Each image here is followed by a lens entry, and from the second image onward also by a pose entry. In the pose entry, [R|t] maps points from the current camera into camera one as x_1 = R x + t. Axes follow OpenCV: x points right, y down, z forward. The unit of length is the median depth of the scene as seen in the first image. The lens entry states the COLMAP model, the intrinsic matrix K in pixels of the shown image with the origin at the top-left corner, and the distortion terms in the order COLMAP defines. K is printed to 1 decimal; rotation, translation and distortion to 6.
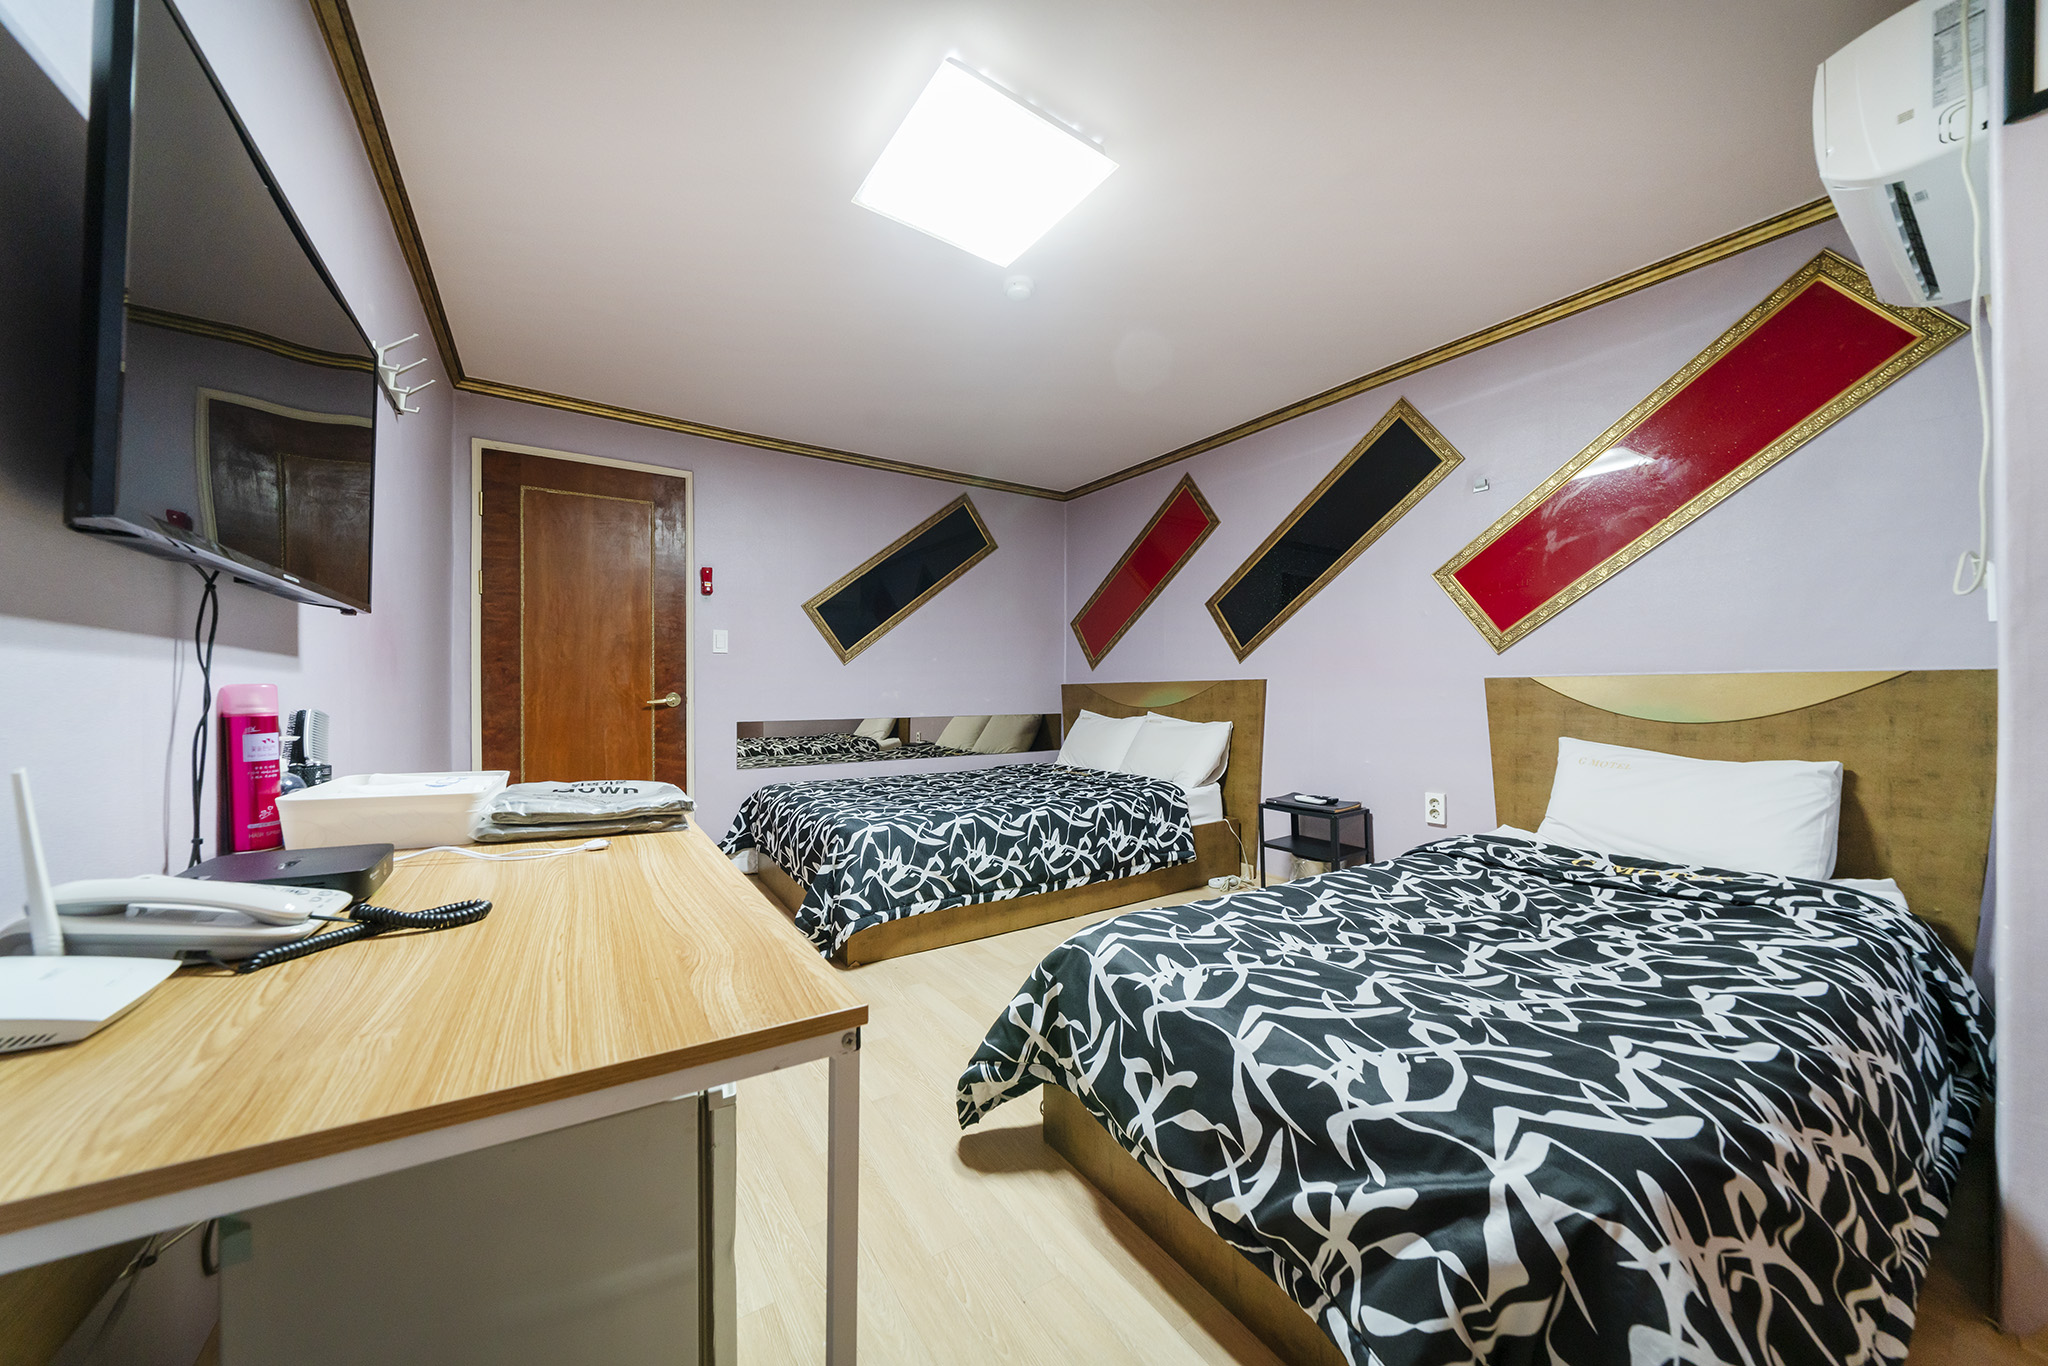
lens RADIAL K [[694.5, 0, 1033.9], [0, 694.5, 688.5], [0, 0, 1]] dist [-0.006621, 0.000172]
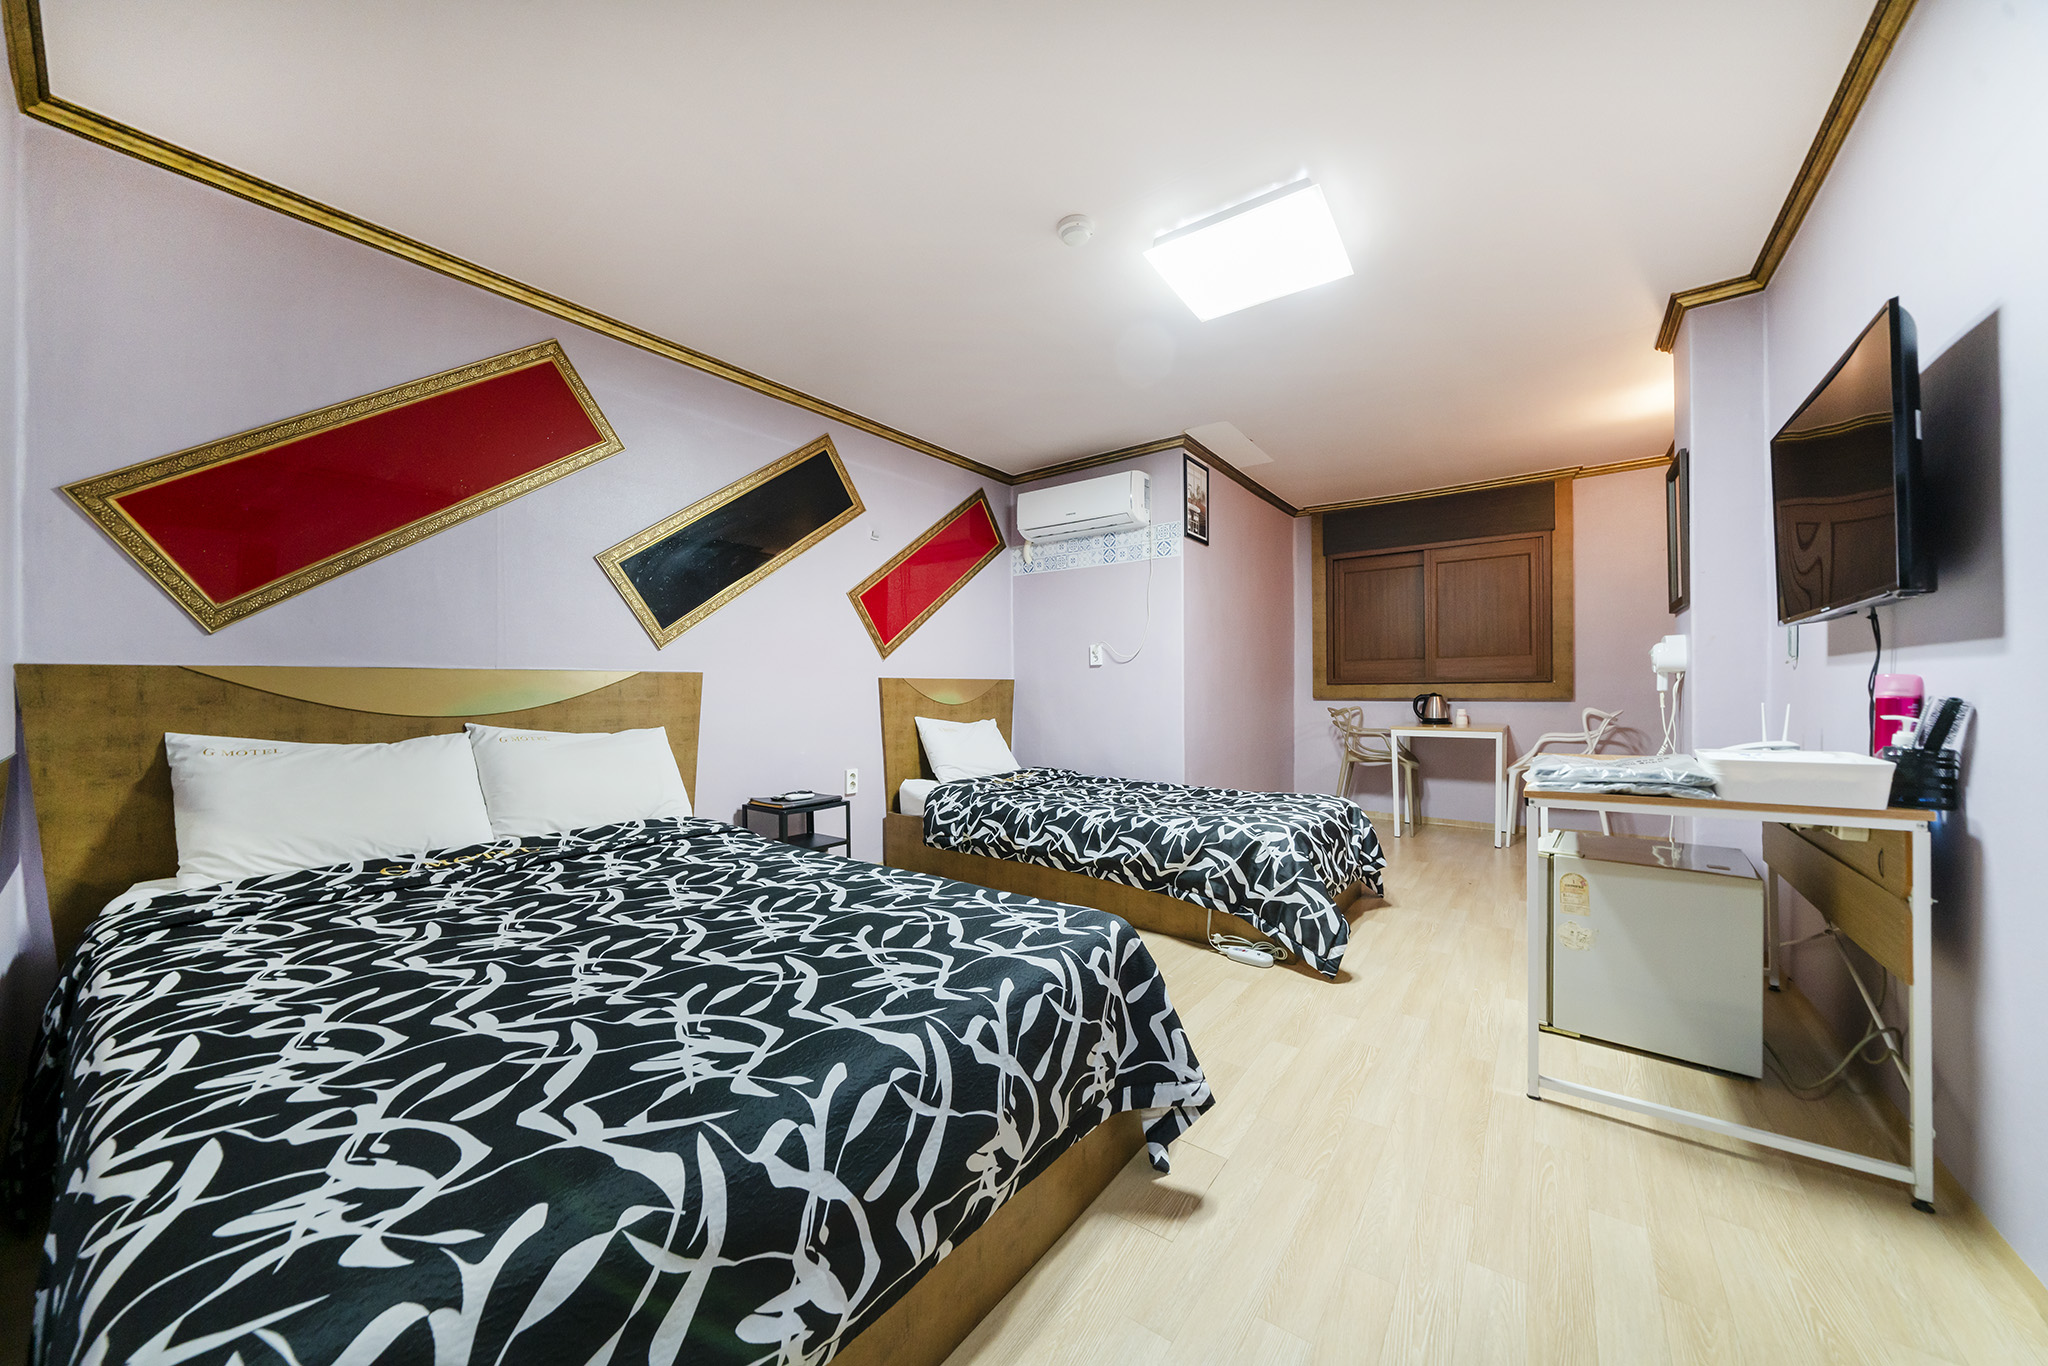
lens RADIAL K [[694.5, 0, 1012.5], [0, 694.5, 684.6], [0, 0, 1]] dist [-0.006621, 0.000172]
pose [[-0.298616, -0.002169, 0.954371, -0.564878], [-0.012090, 0.999926, -0.001510, -0.002246], [-0.954297, -0.011989, -0.298620, 0.878772]]
